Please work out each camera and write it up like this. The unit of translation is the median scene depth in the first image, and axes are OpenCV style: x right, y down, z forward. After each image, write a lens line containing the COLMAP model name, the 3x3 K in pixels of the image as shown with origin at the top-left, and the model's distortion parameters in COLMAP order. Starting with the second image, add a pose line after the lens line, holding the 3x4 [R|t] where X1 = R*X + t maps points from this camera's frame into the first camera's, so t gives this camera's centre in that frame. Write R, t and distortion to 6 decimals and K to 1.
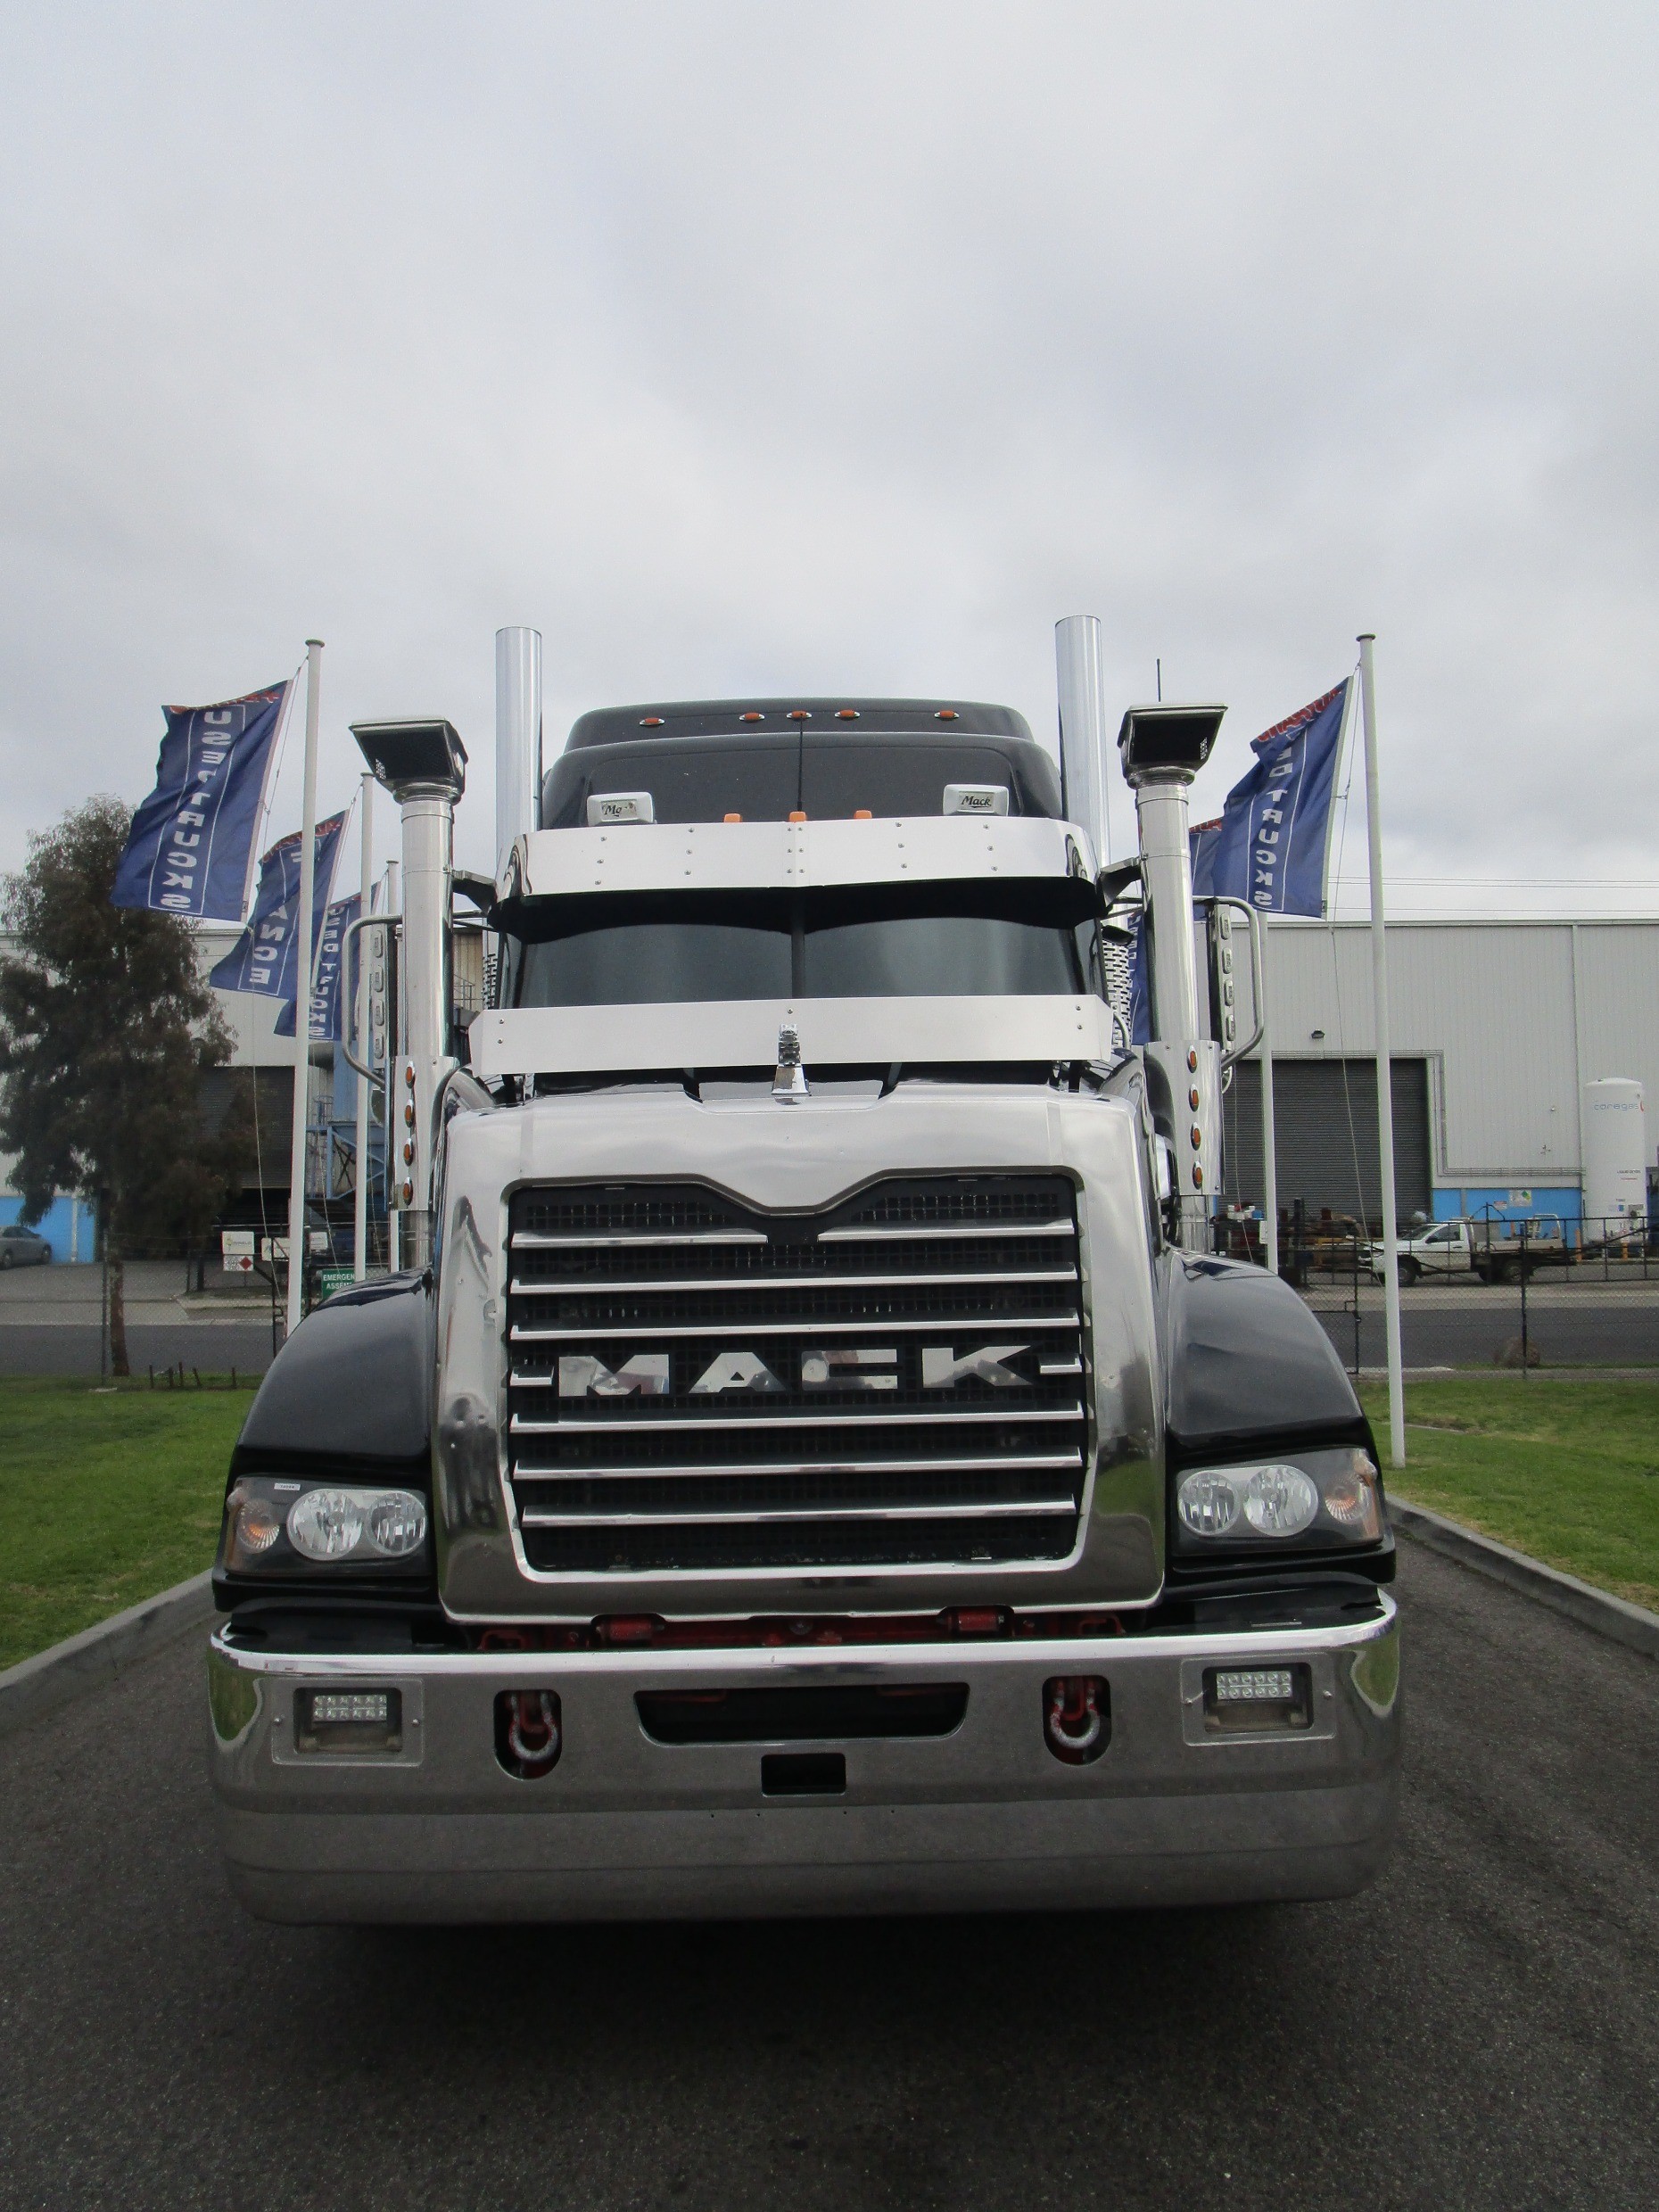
lens RADIAL K [[1590.9, 0, 829.5], [0, 1590.9, 1106.0], [0, 0, 1]] dist [-0.014904, 0.010973]
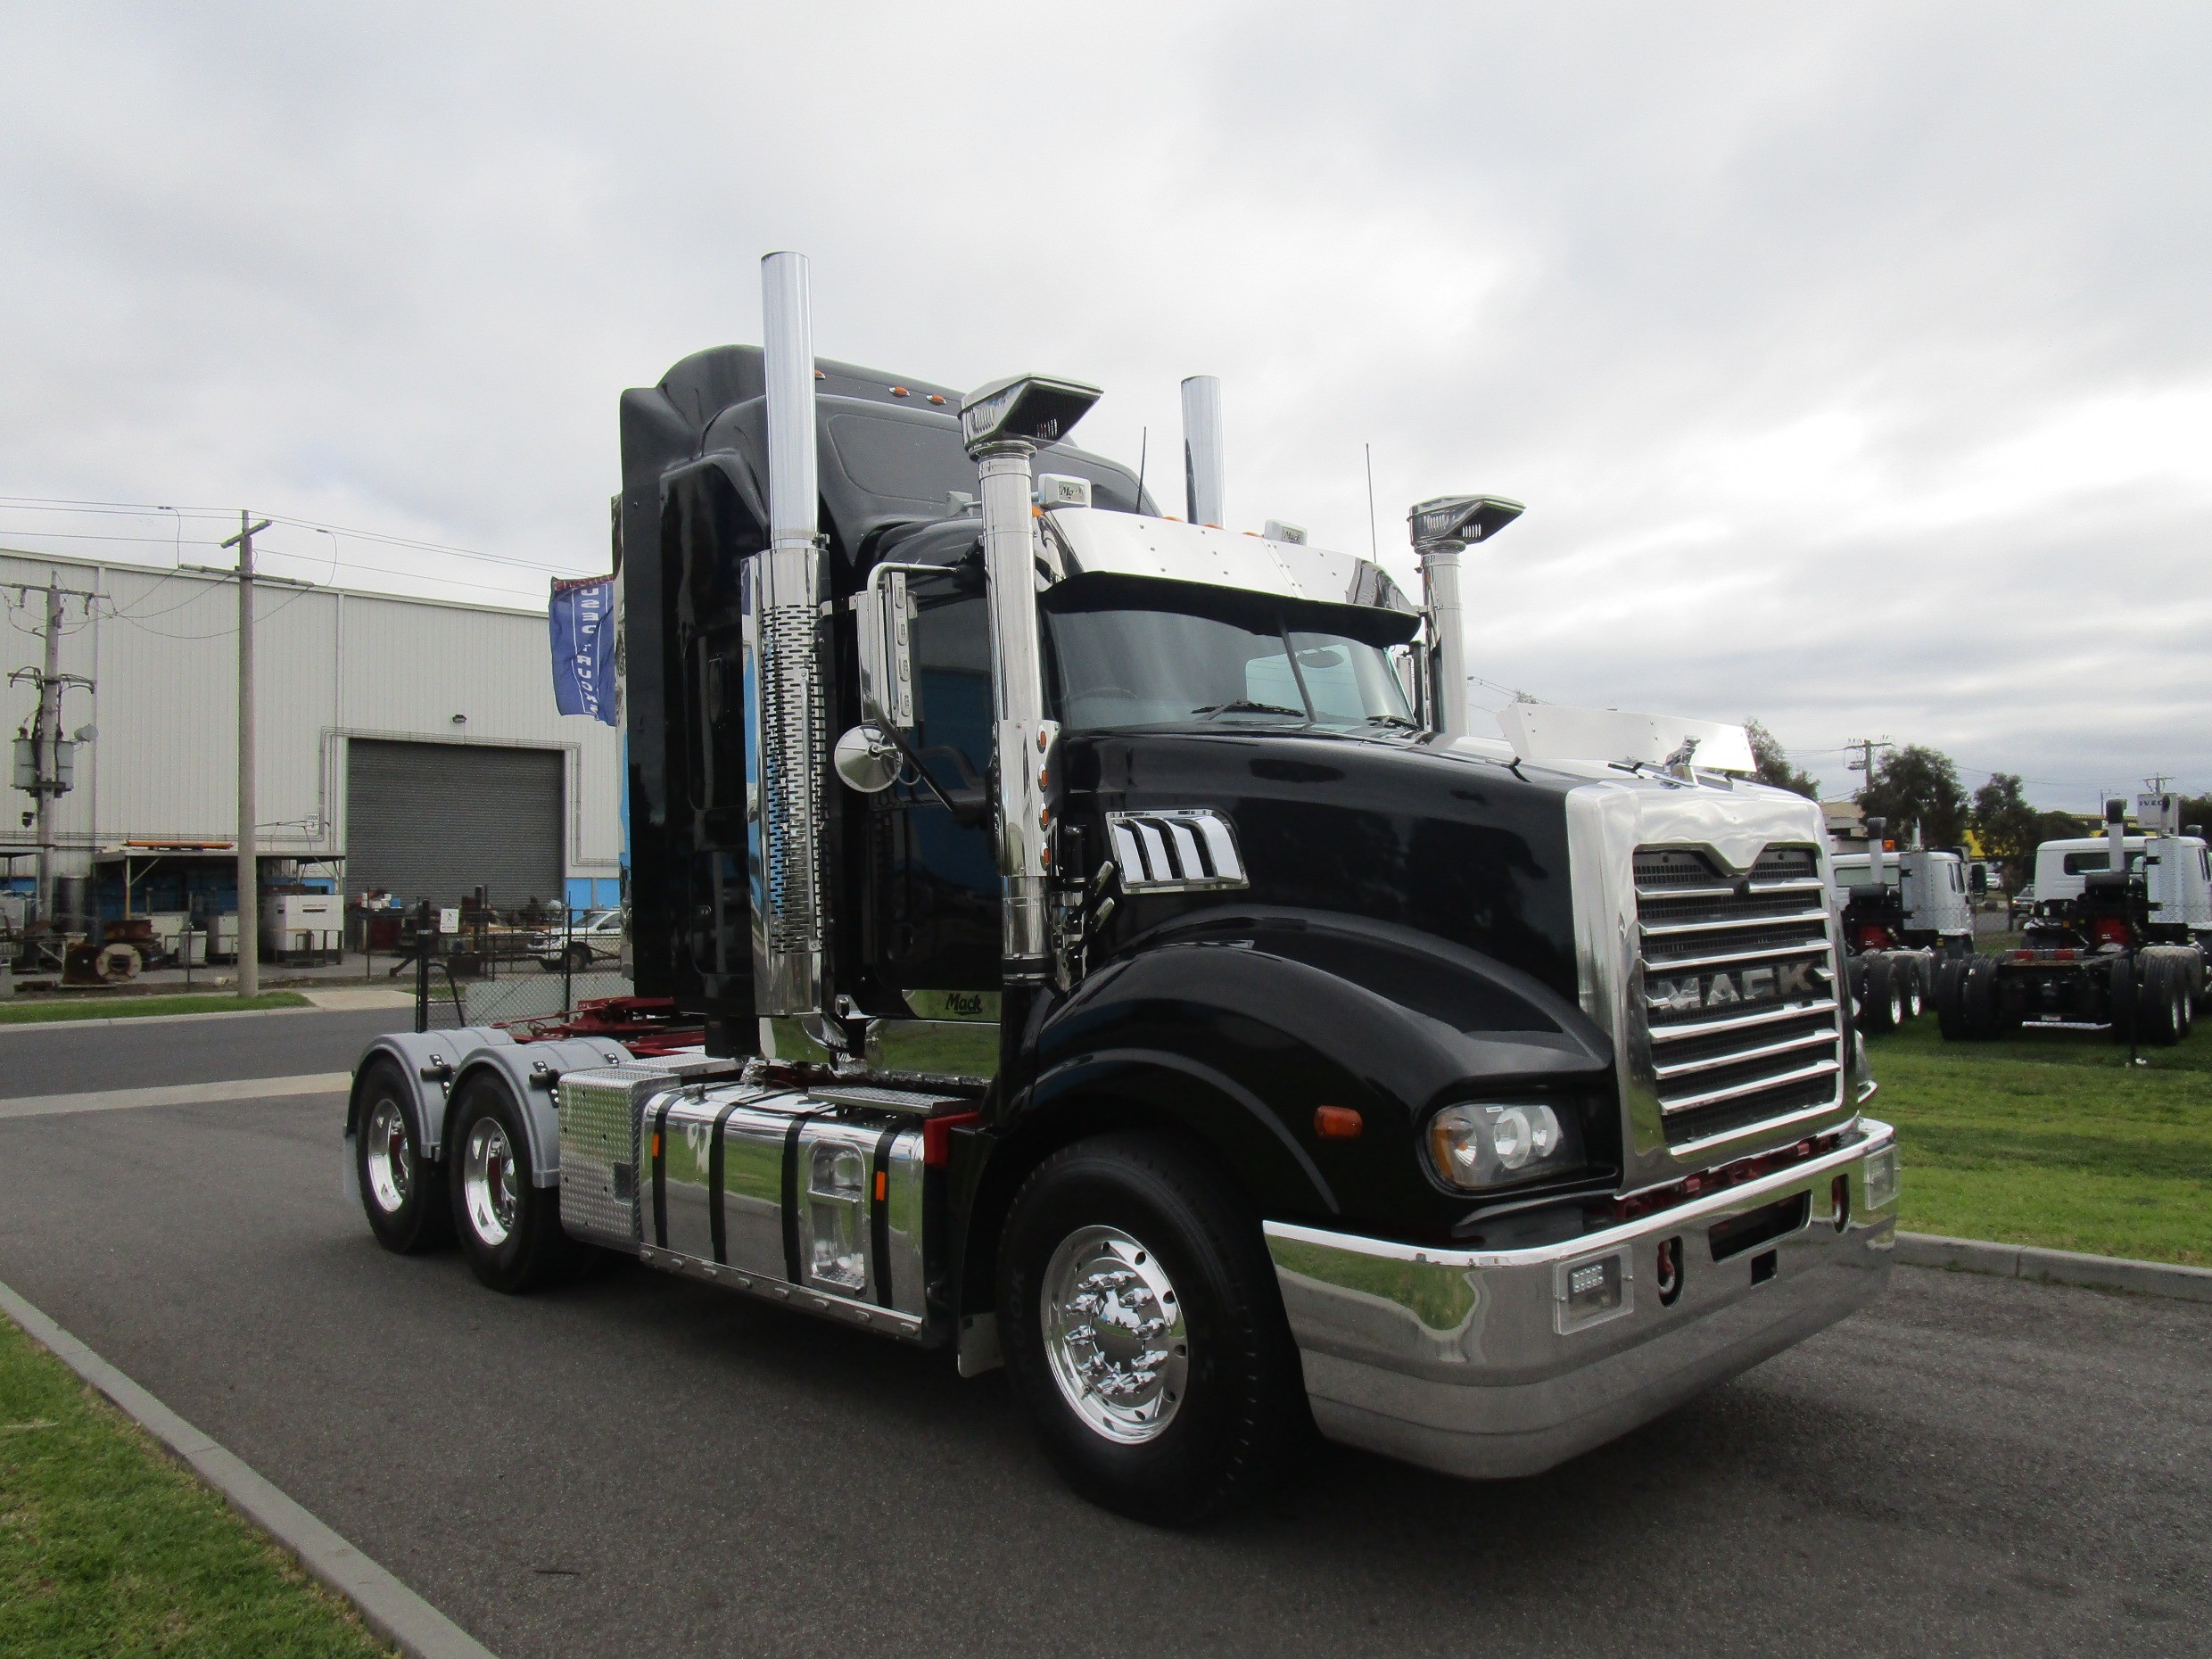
lens RADIAL K [[1590.9, 0, 1106.0], [0, 1590.9, 829.5], [0, 0, 1]] dist [-0.014904, 0.010973]
pose [[0.713506, 0.031911, 0.699922, -0.884579], [-0.046108, 0.998935, 0.001459, 0.033030], [-0.699130, -0.033313, 0.714218, 0.251458]]
